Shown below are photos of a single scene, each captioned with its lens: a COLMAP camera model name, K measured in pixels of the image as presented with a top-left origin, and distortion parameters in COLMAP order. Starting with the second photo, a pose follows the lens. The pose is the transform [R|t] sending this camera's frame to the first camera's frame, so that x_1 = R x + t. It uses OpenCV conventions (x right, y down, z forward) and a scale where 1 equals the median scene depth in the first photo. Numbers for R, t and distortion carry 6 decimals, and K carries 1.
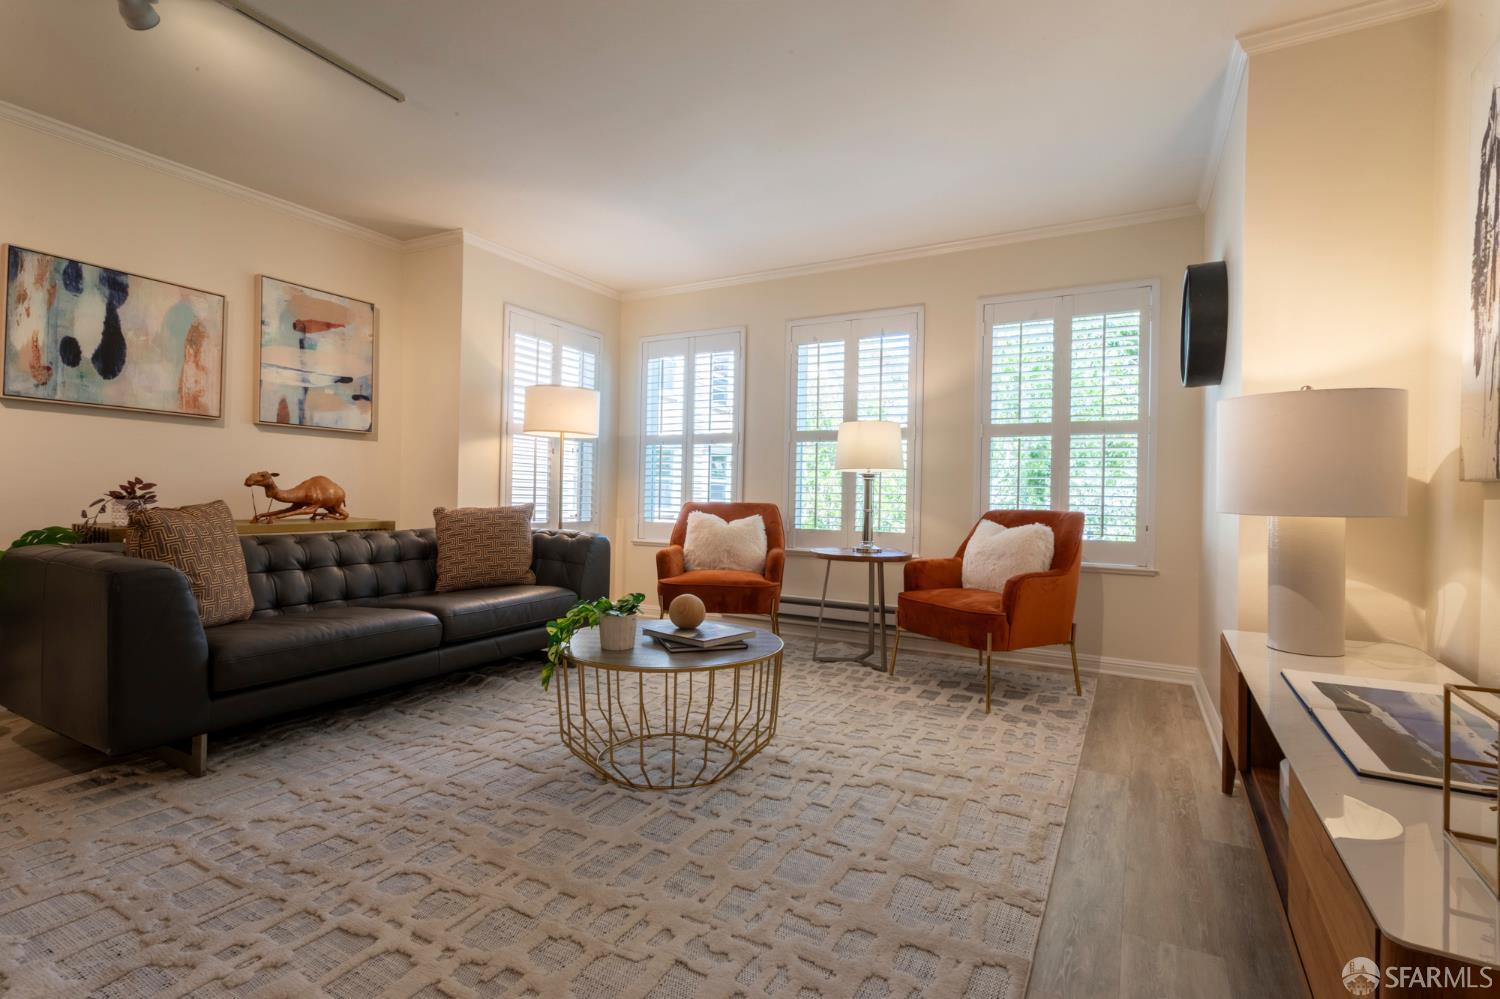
lens RADIAL K [[705.3, 0, 753.5], [0, 705.3, 497.2], [0, 0, 1]] dist [-0.001683, 0.003578]
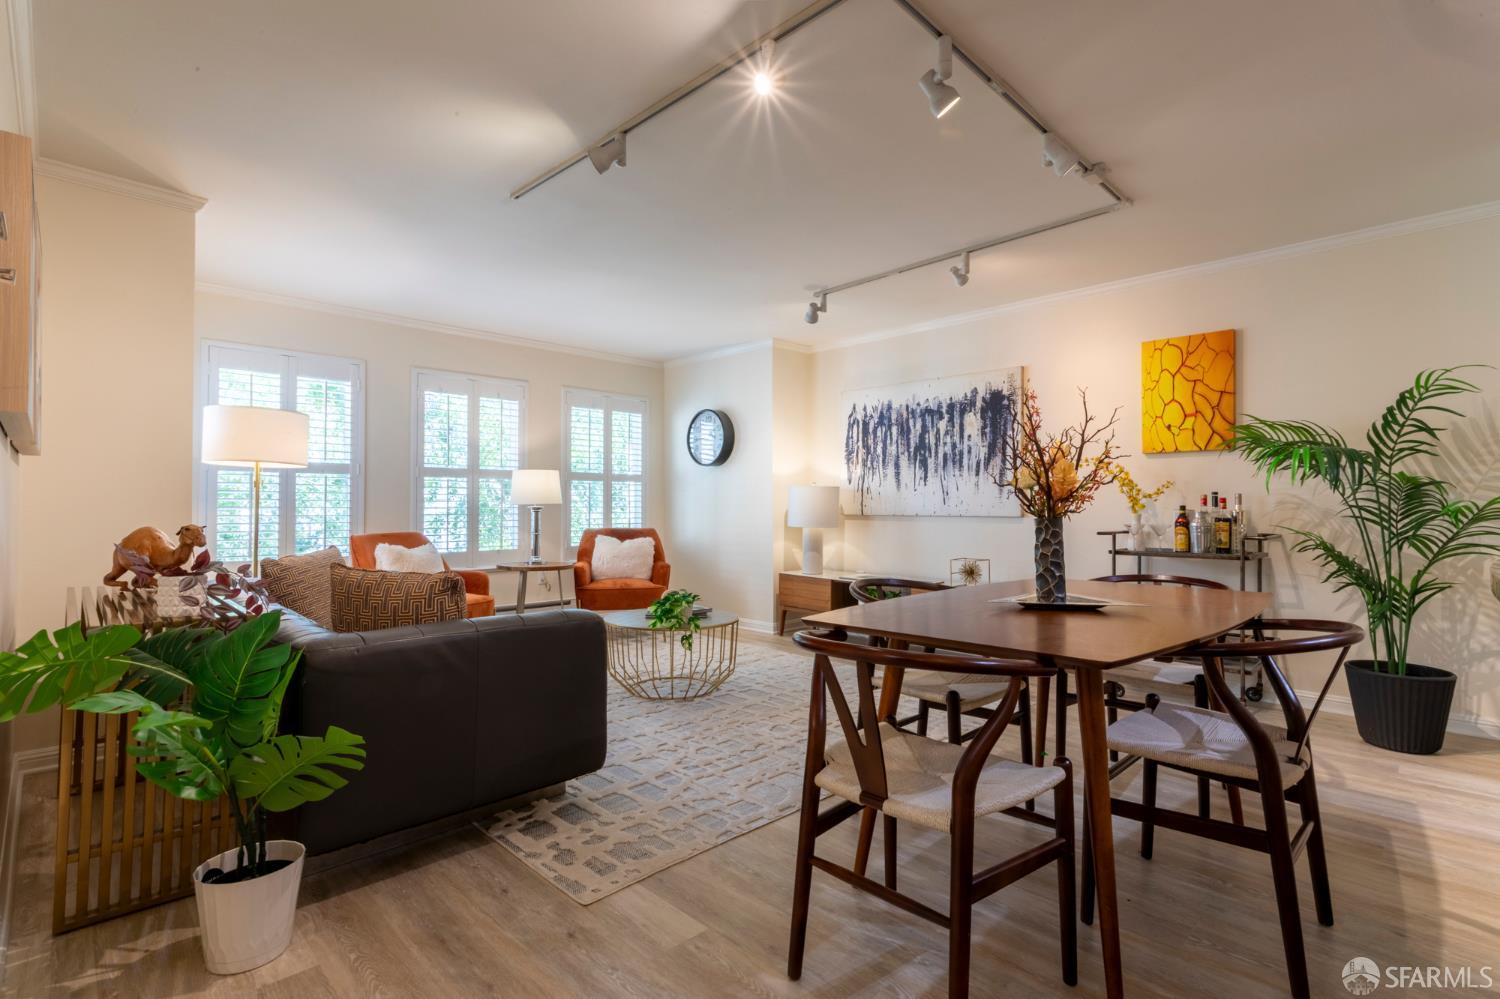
lens RADIAL K [[705.3, 0, 751.9], [0, 705.3, 496.3], [0, 0, 1]] dist [-0.001683, 0.003578]
pose [[0.281826, -0.003399, 0.959460, -1.178377], [0.006822, 0.999976, 0.001538, -0.060070], [-0.959441, 0.006112, 0.281842, 0.242113]]
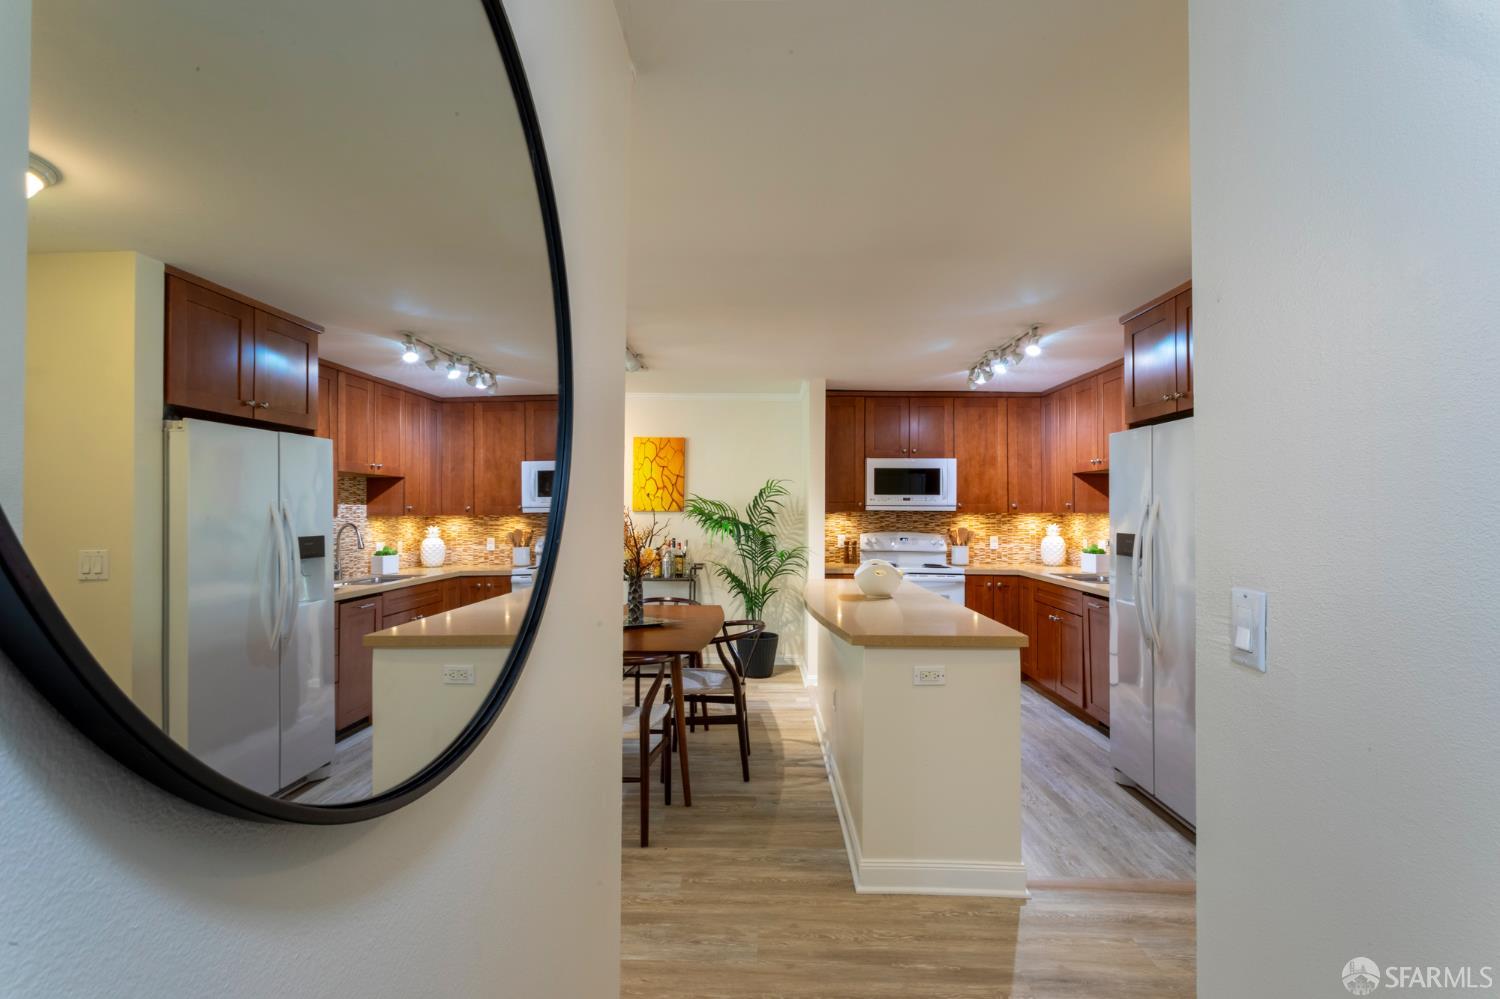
lens RADIAL K [[705.3, 0, 754.0], [0, 705.3, 496.5], [0, 0, 1]] dist [-0.001683, 0.003578]
pose [[-0.476416, -0.004334, 0.879209, -1.590026], [-0.014281, 0.999894, -0.002809, -0.166060], [-0.879104, -0.013894, -0.476428, 0.538292]]
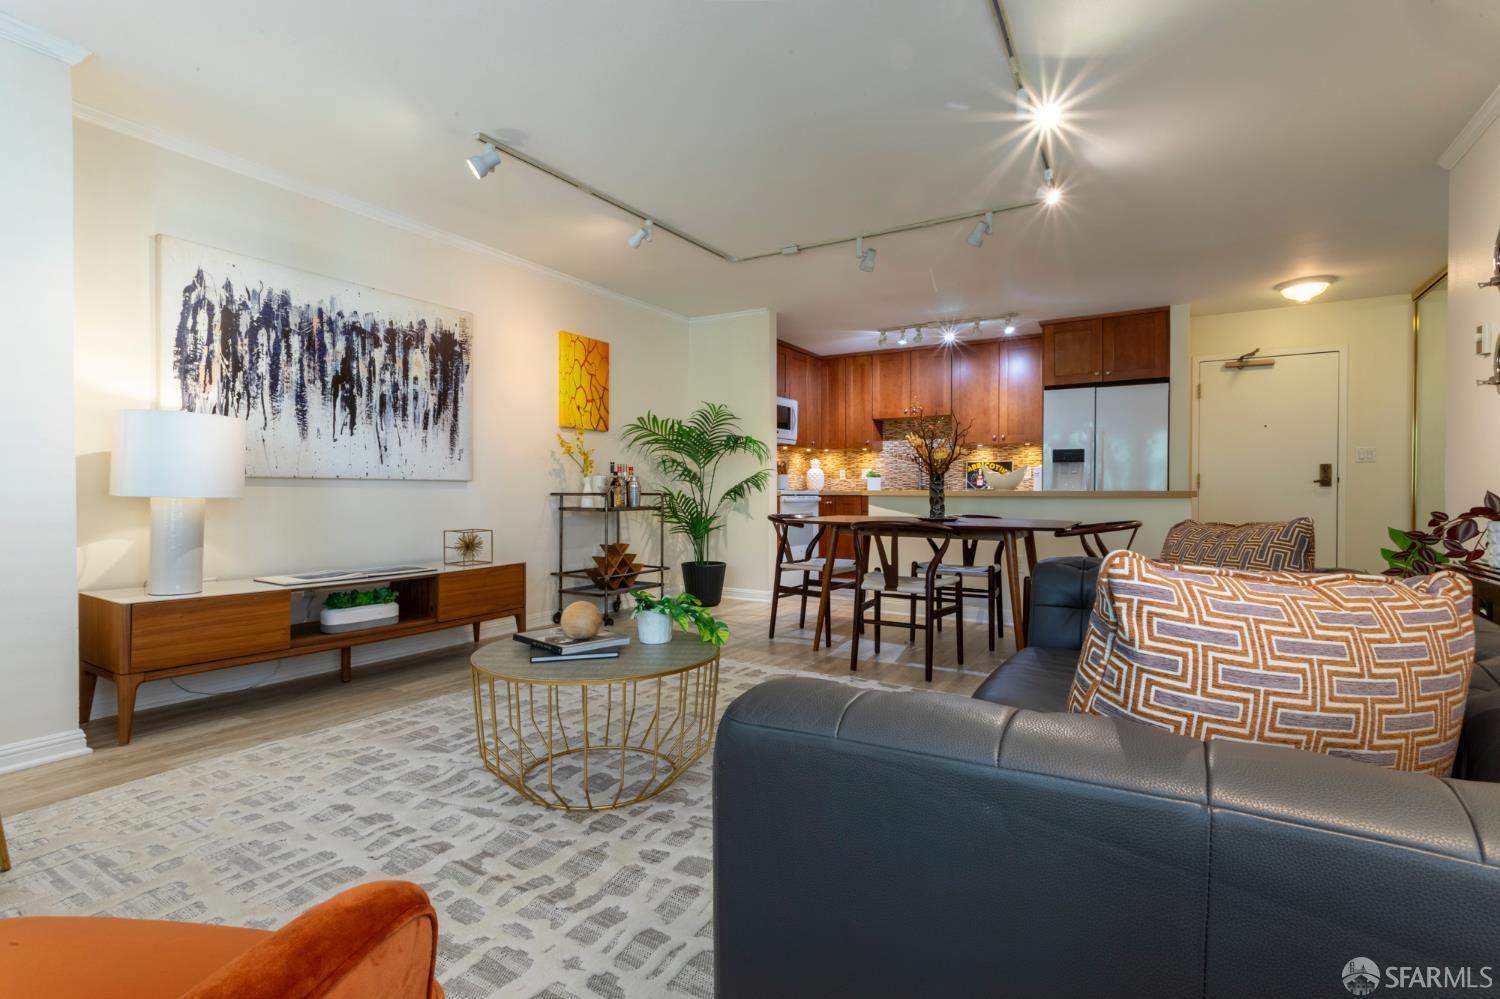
lens RADIAL K [[705.3, 0, 752.5], [0, 705.3, 491.9], [0, 0, 1]] dist [-0.001683, 0.003578]
pose [[-0.999086, -0.020597, 0.037451, -0.245543], [-0.020424, 0.999779, 0.005000, -0.010253], [-0.037546, 0.004231, -0.999286, 1.358104]]
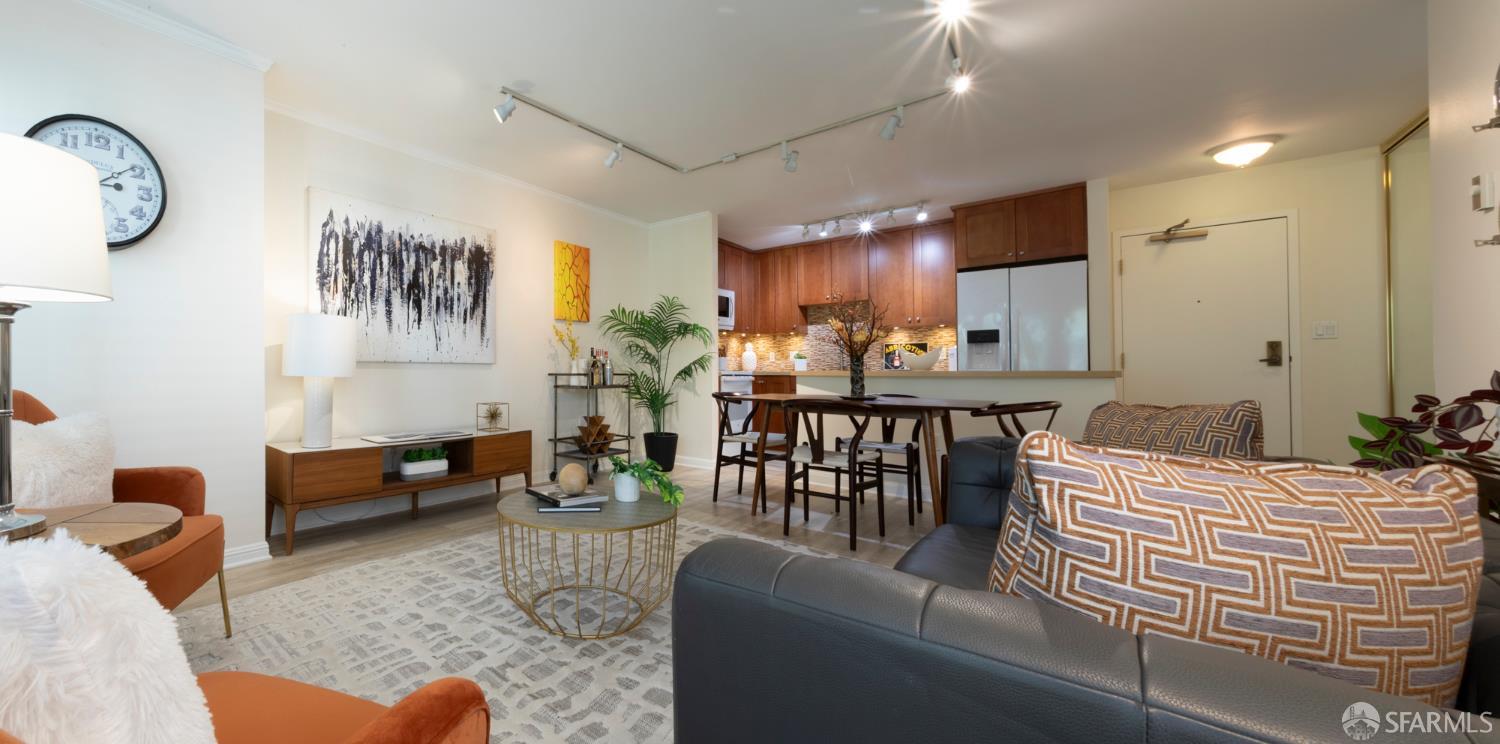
lens RADIAL K [[562.0, 0, 666.8], [0, 562.0, 358.4], [0, 0, 1]] dist [0.001021, 0.000640]
pose [[-0.984444, -0.003995, 0.175654, -0.277454], [-0.005383, 0.999958, -0.007422, -0.014983], [-0.175617, -0.008252, -0.984424, 1.314521]]
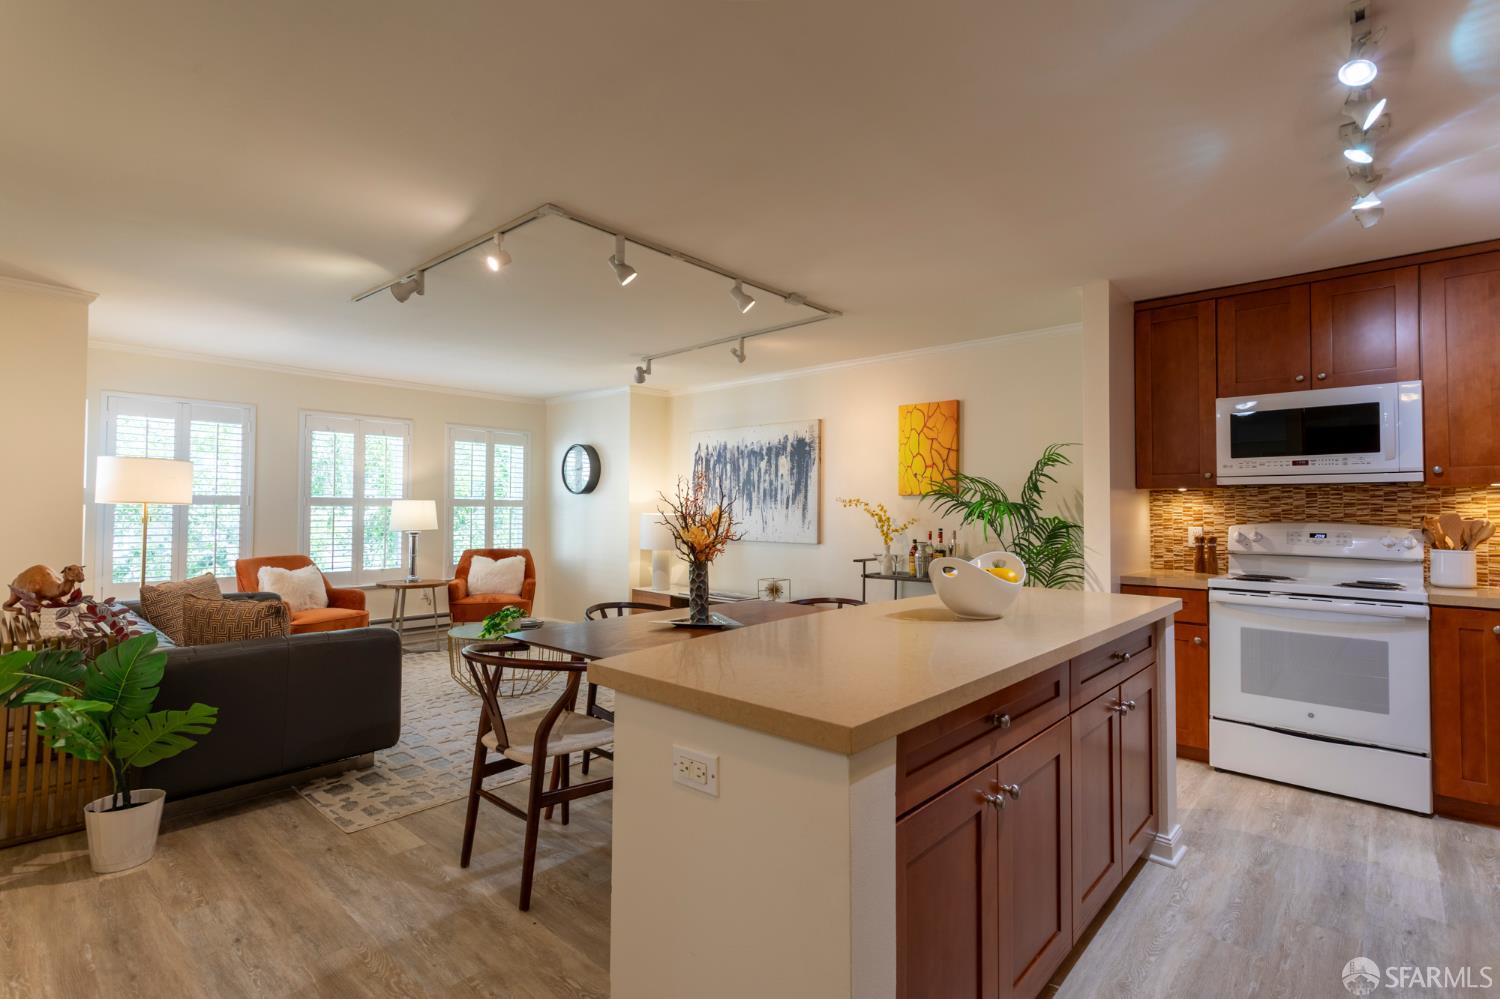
lens RADIAL K [[705.3, 0, 753.1], [0, 705.3, 494.9], [0, 0, 1]] dist [-0.001683, 0.003578]
pose [[0.223377, 0.006541, 0.974710, -1.367098], [0.000681, 0.999976, -0.006866, -0.119041], [-0.974732, 0.002198, 0.223367, -0.100035]]
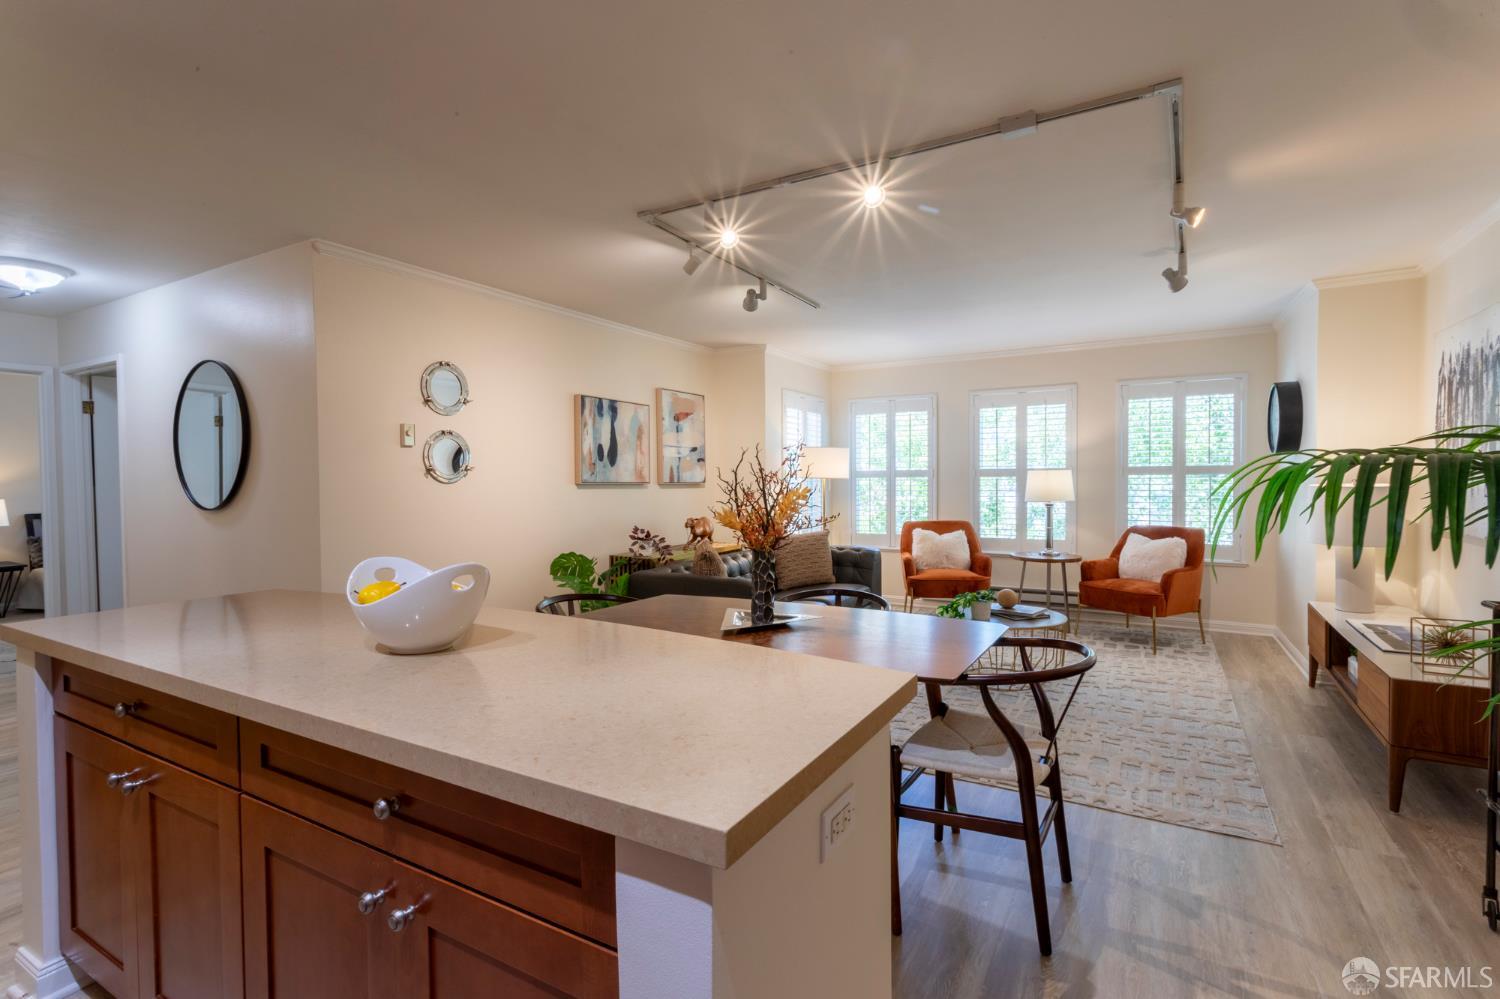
lens RADIAL K [[705.3, 0, 752.2], [0, 705.3, 496.8], [0, 0, 1]] dist [-0.001683, 0.003578]
pose [[0.999518, -0.027014, -0.015305, -0.509215], [0.027388, 0.999319, 0.024720, -0.115875], [0.014627, -0.025127, 0.999577, -0.584345]]
